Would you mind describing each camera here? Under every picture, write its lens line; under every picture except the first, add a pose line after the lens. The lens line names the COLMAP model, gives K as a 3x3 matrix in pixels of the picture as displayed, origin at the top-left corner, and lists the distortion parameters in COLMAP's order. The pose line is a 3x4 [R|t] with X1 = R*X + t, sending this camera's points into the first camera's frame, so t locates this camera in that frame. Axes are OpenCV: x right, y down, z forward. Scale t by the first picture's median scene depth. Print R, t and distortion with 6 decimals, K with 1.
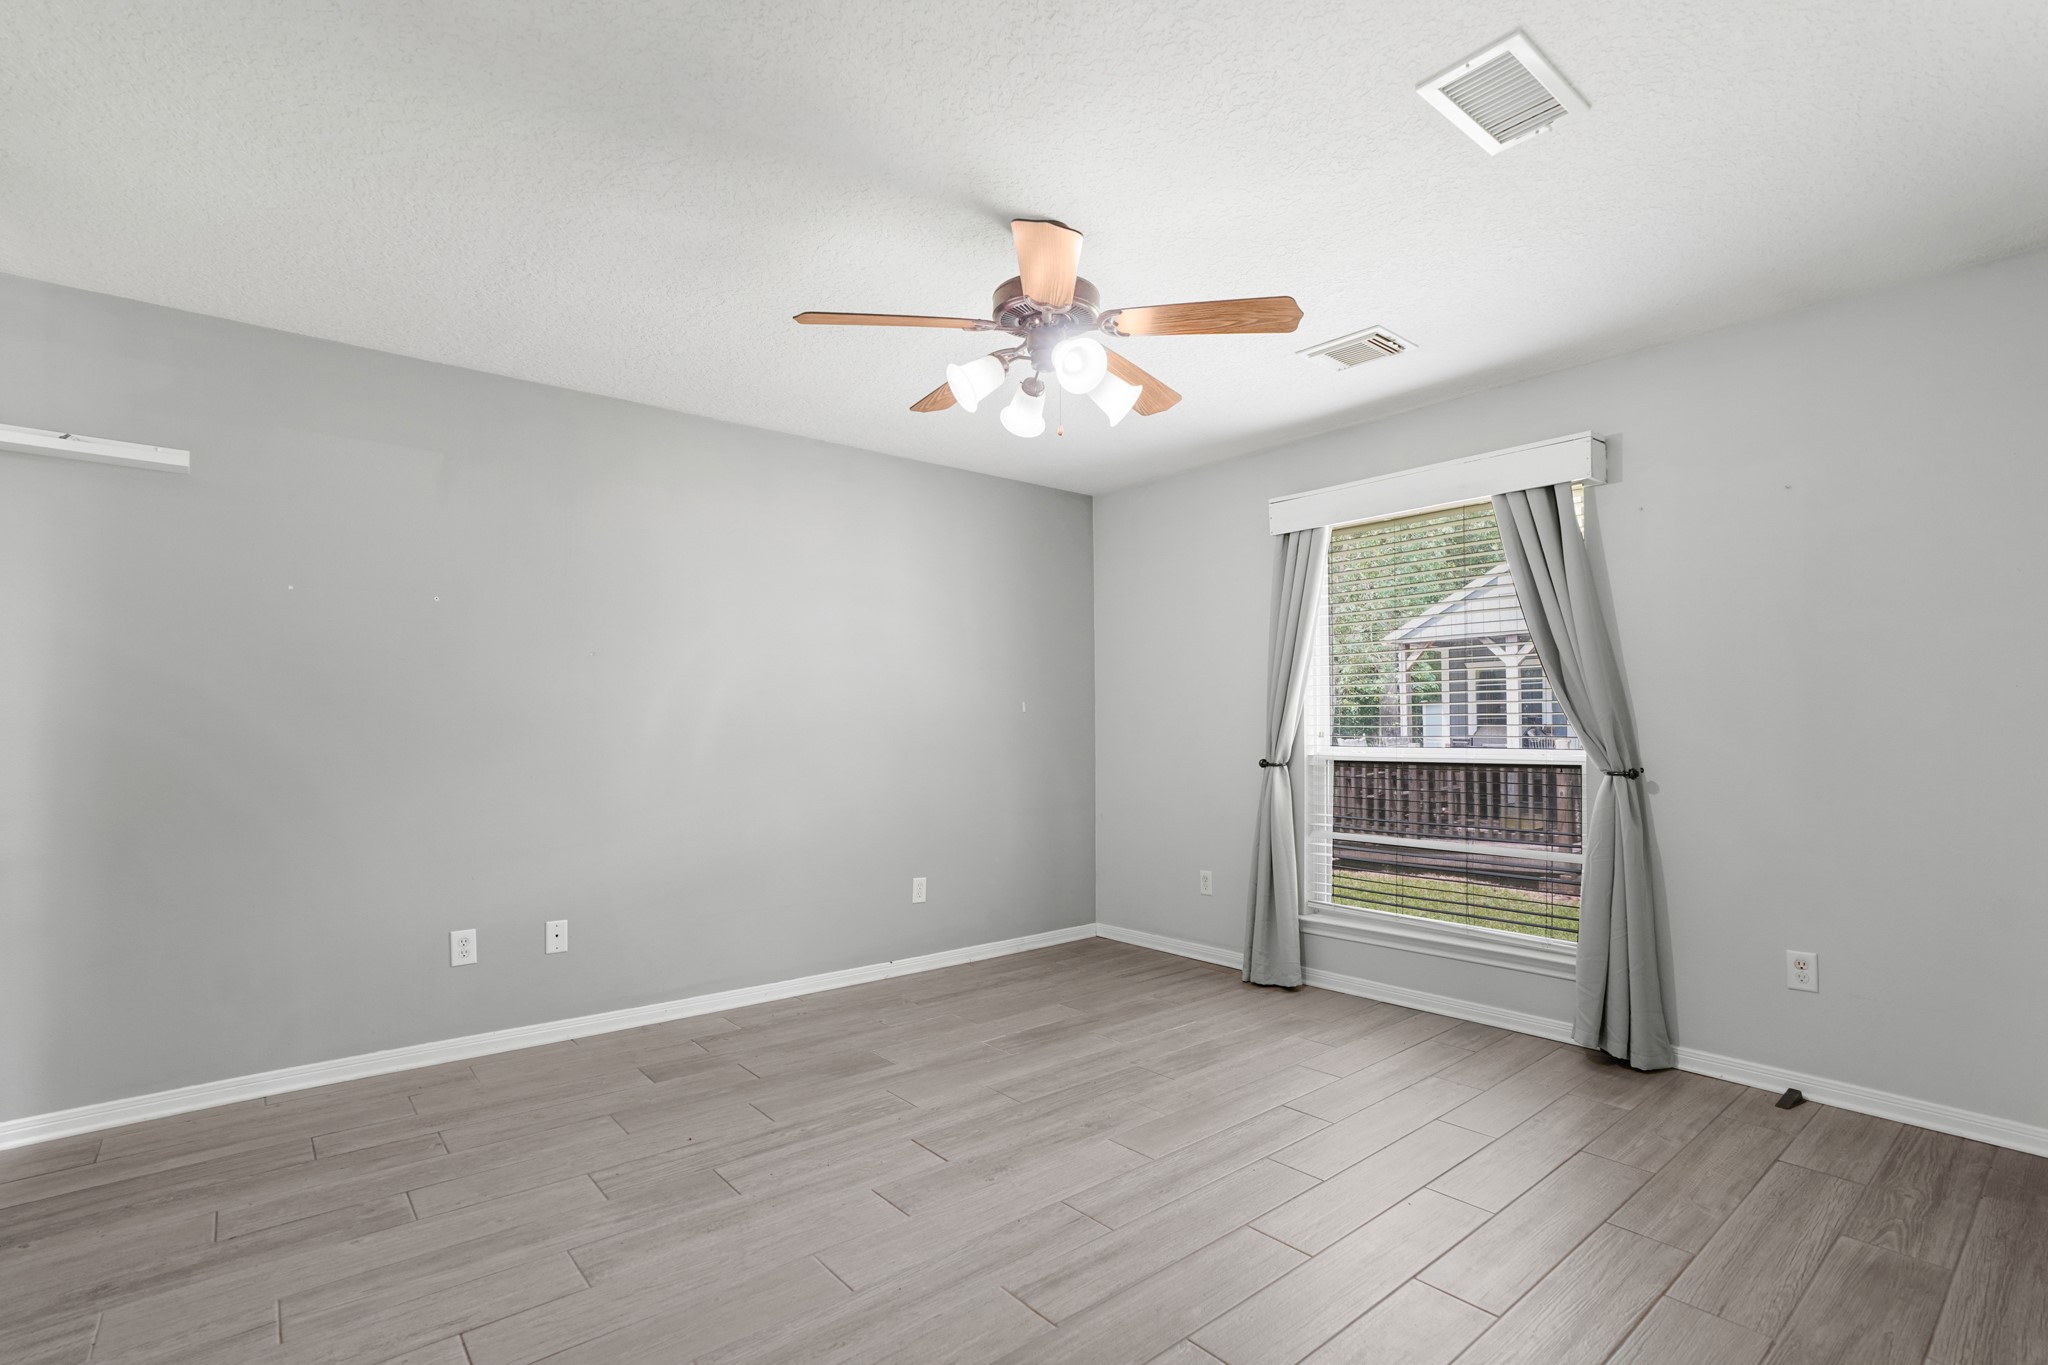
lens RADIAL K [[948.4, 0, 1009.8], [0, 948.4, 699.6], [0, 0, 1]] dist [-0.057950, 0.031314]
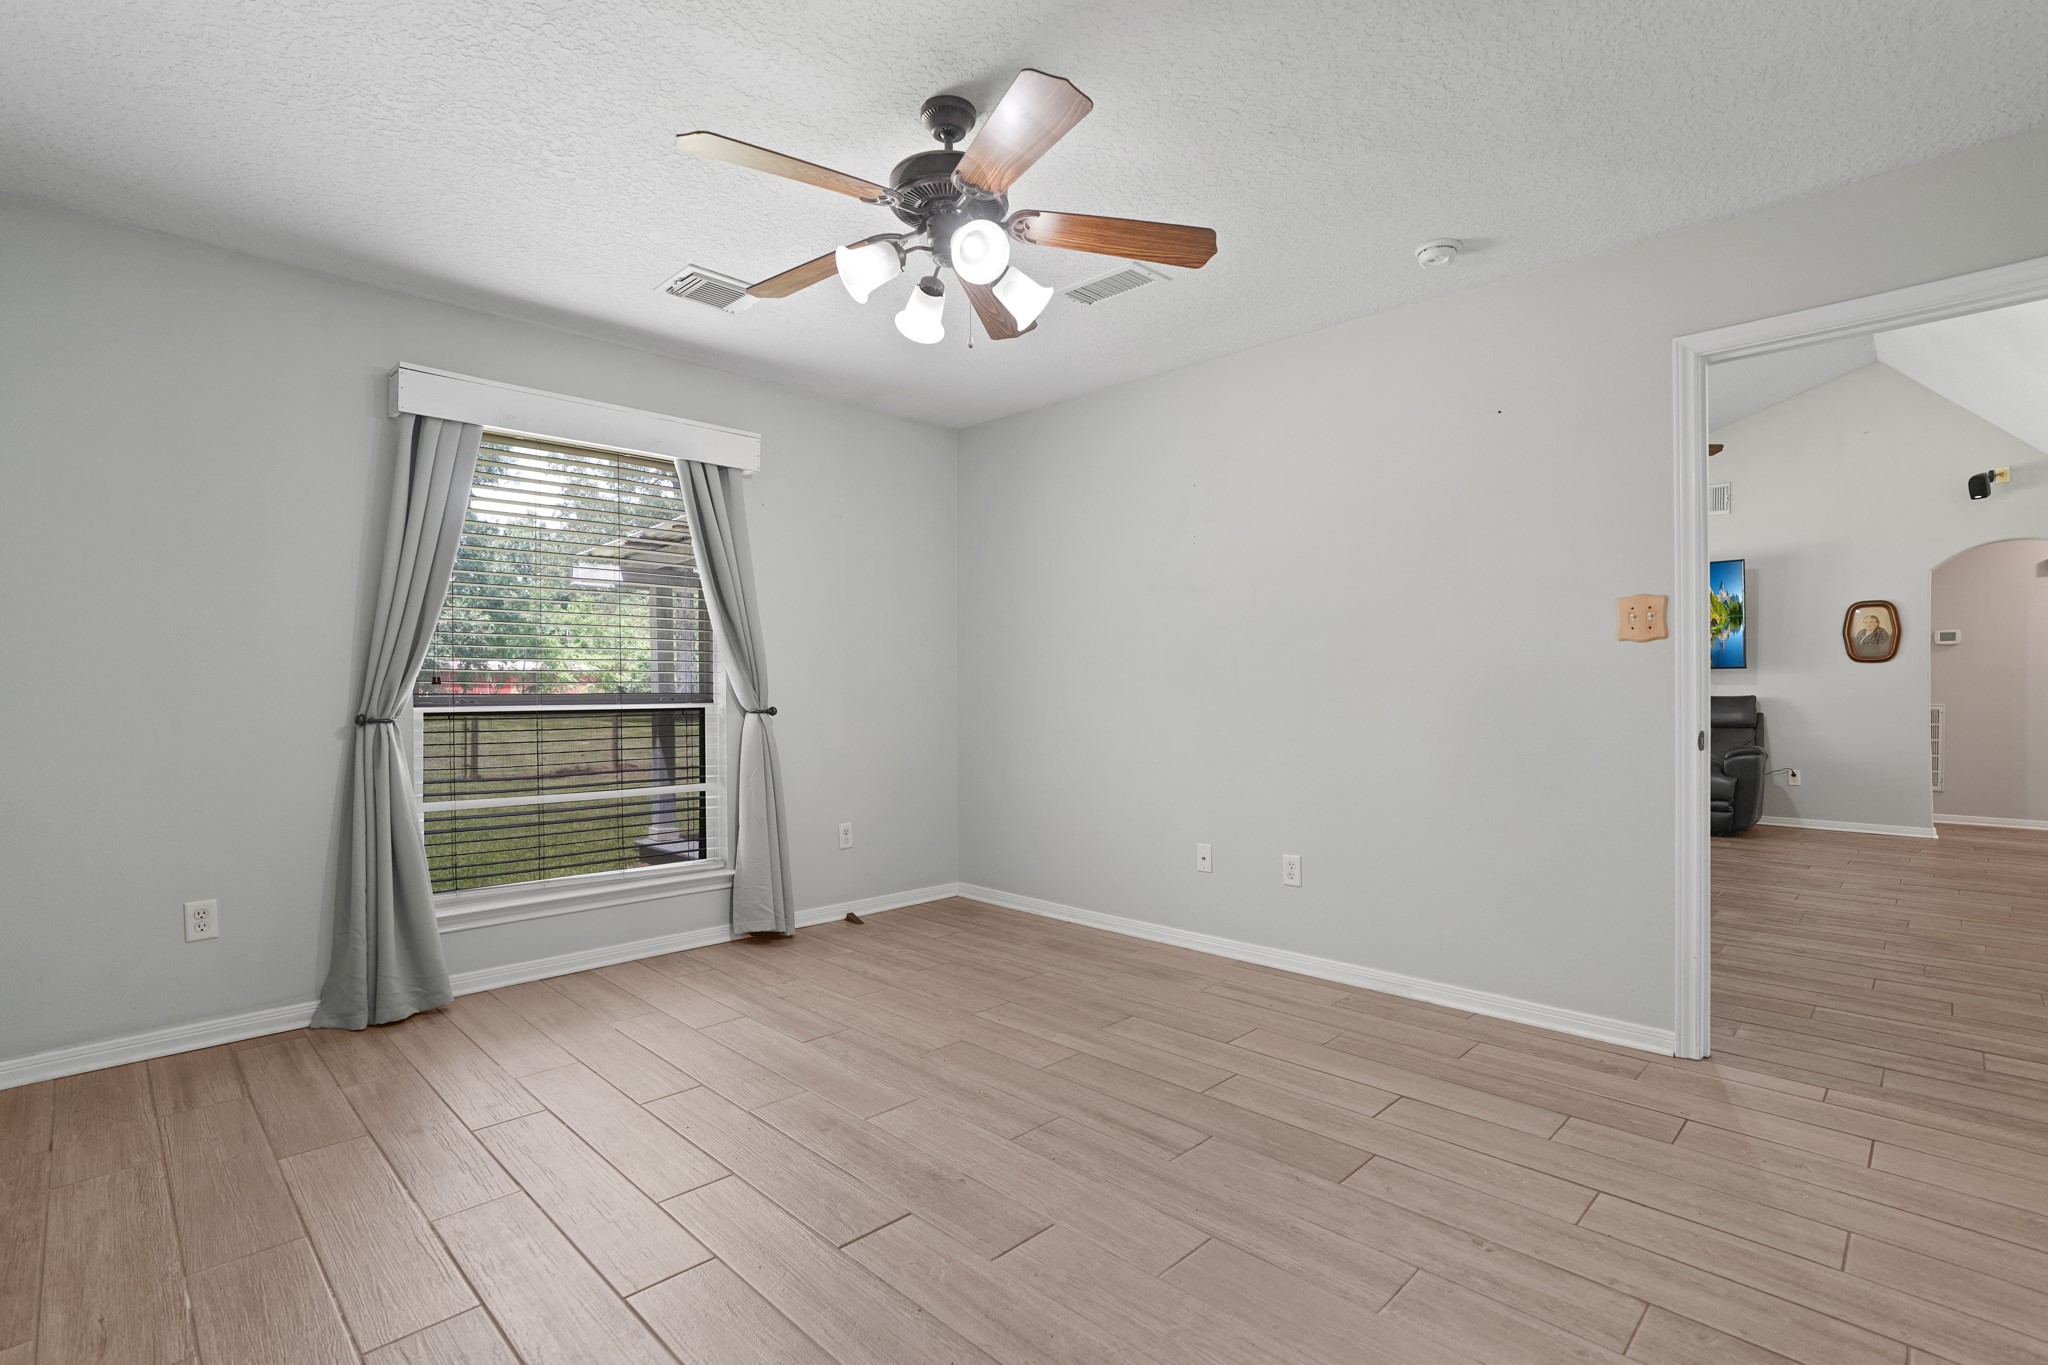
lens RADIAL K [[954.6, 0, 1022.4], [0, 954.6, 694.1], [0, 0, 1]] dist [-0.058363, 0.028086]
pose [[-0.079521, -0.009819, 0.996785, -0.768106], [-0.024246, 0.999675, 0.007913, 0.040183], [-0.996538, -0.023539, -0.079733, 0.872158]]
